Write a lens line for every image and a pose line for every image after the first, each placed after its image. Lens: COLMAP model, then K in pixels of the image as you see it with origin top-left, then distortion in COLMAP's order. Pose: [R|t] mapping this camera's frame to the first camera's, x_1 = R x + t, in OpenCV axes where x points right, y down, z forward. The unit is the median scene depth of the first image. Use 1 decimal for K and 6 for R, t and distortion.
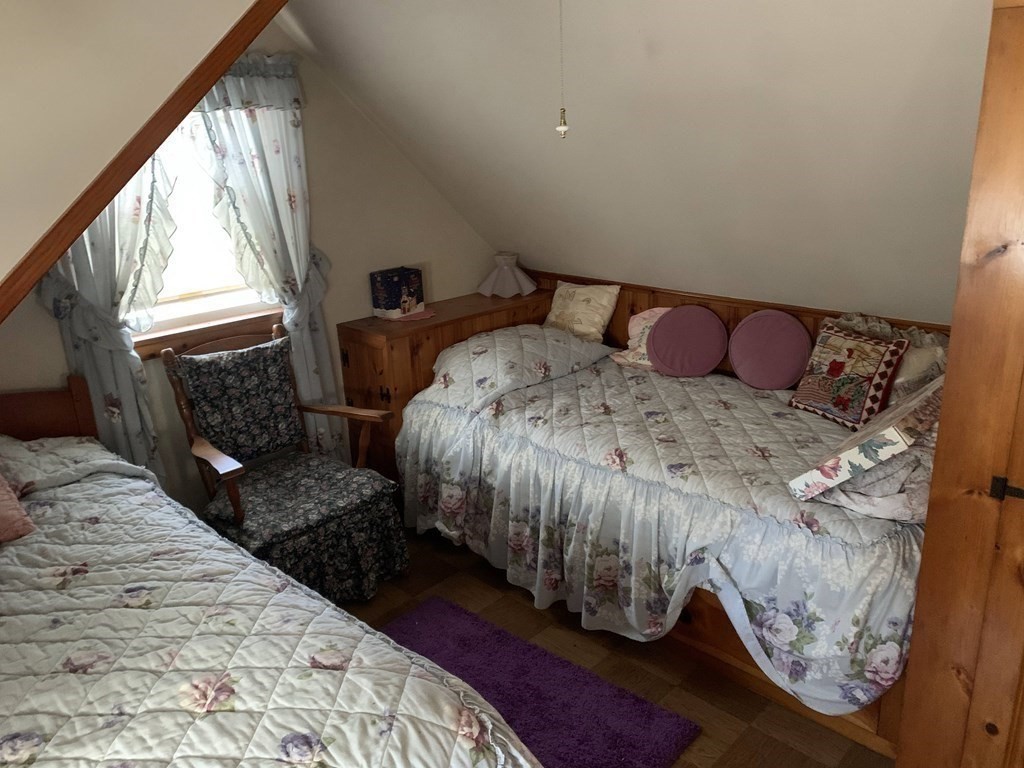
lens RADIAL K [[785.0, 0, 508.7], [0, 785.0, 373.2], [0, 0, 1]] dist [0.053885, -0.051048]
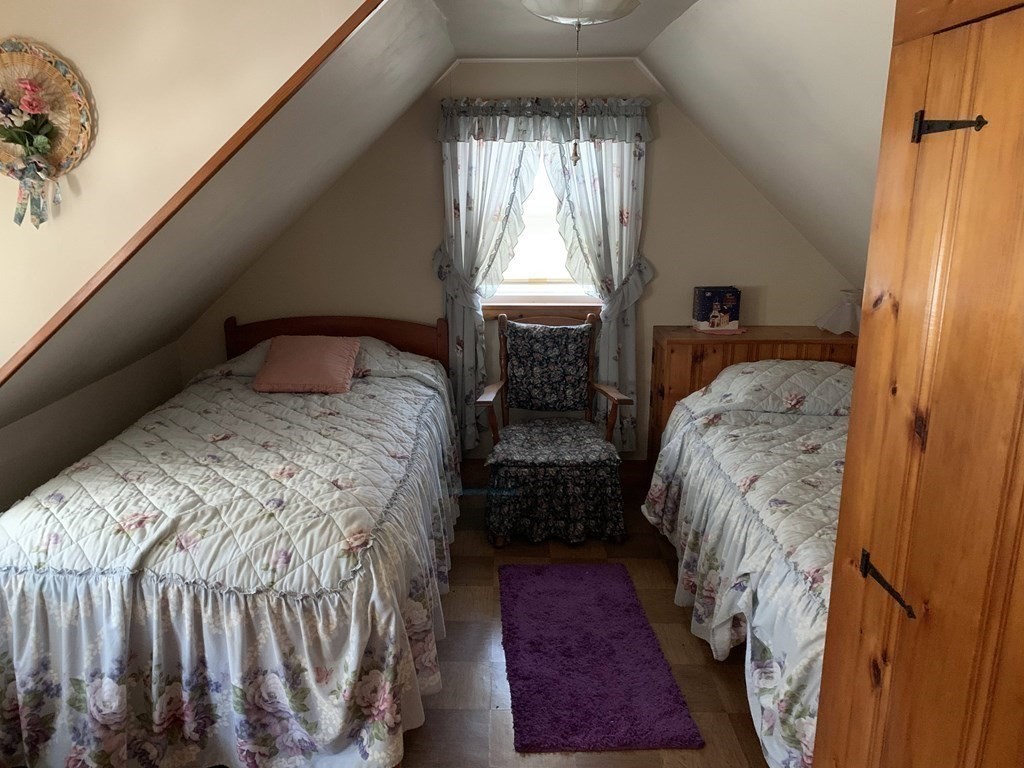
lens RADIAL K [[785.0, 0, 502.8], [0, 785.0, 376.2], [0, 0, 1]] dist [0.053885, -0.051048]
pose [[0.695050, 0.215611, -0.685870, 0.513935], [-0.238719, 0.969061, 0.062721, -0.011374], [0.678173, 0.120136, 0.725016, 0.023182]]
